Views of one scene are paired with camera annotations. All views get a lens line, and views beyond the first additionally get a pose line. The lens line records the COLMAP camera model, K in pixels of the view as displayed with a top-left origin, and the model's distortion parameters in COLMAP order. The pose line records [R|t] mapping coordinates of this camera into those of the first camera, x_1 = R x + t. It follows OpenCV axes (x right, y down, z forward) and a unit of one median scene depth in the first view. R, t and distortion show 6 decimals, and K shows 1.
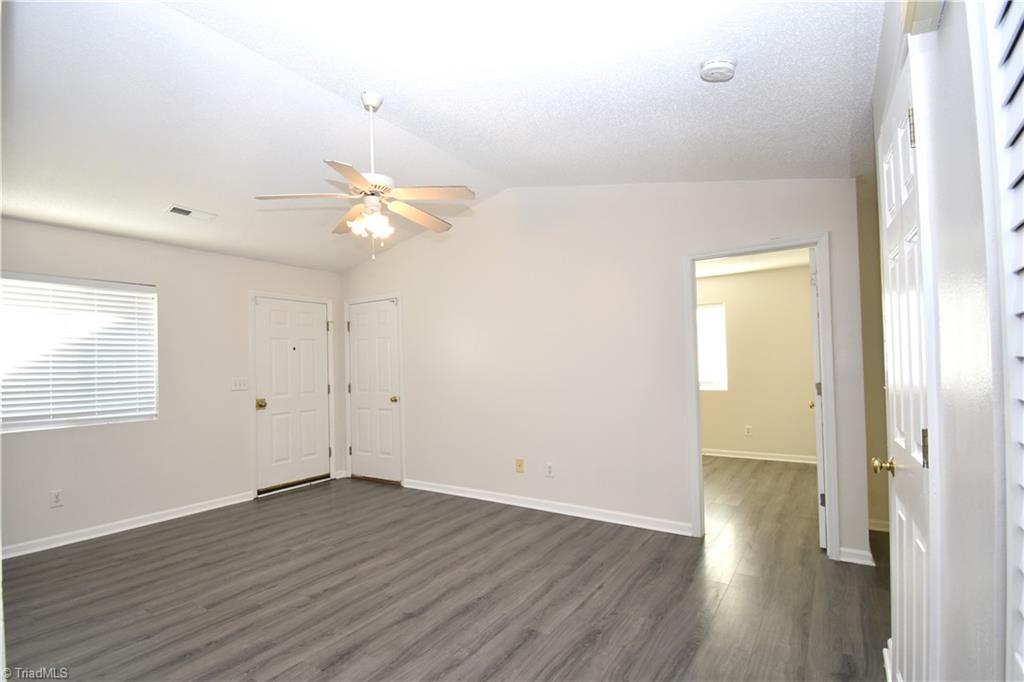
lens RADIAL K [[457.8, 0, 520.0], [0, 457.8, 369.3], [0, 0, 1]] dist [0.001819, -0.001460]
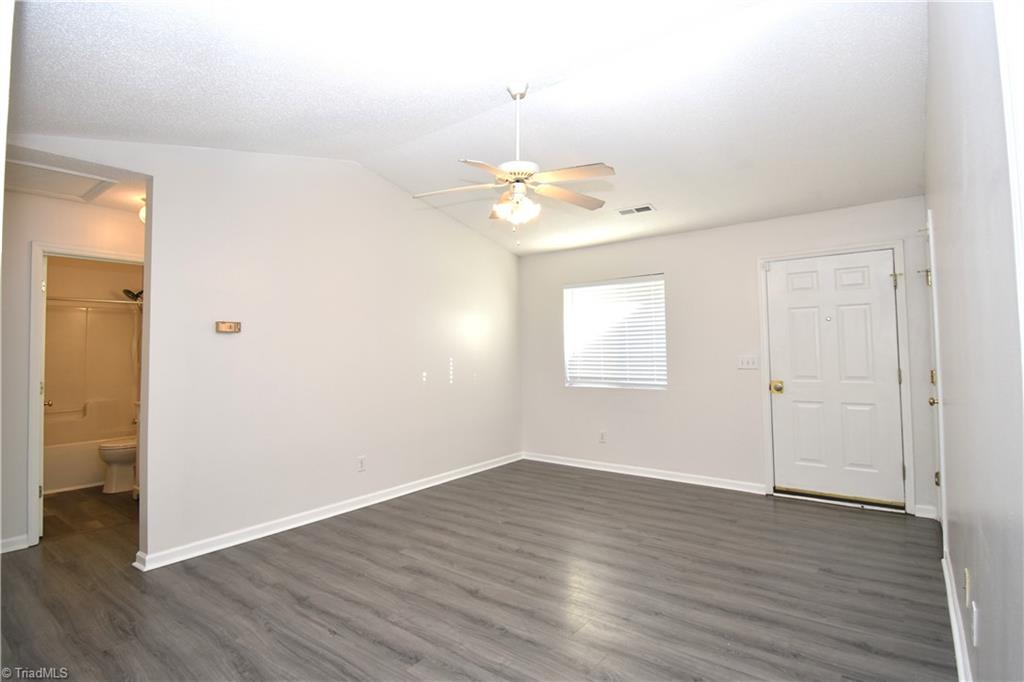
lens RADIAL K [[547.8, 0, 512.7], [0, 547.8, 333.0], [0, 0, 1]] dist [-0.001559, -0.001066]
pose [[-0.079871, -0.008195, -0.996771, 0.679512], [0.005937, 0.999945, -0.008697, -0.025314], [0.996788, -0.006612, -0.079818, 0.817058]]
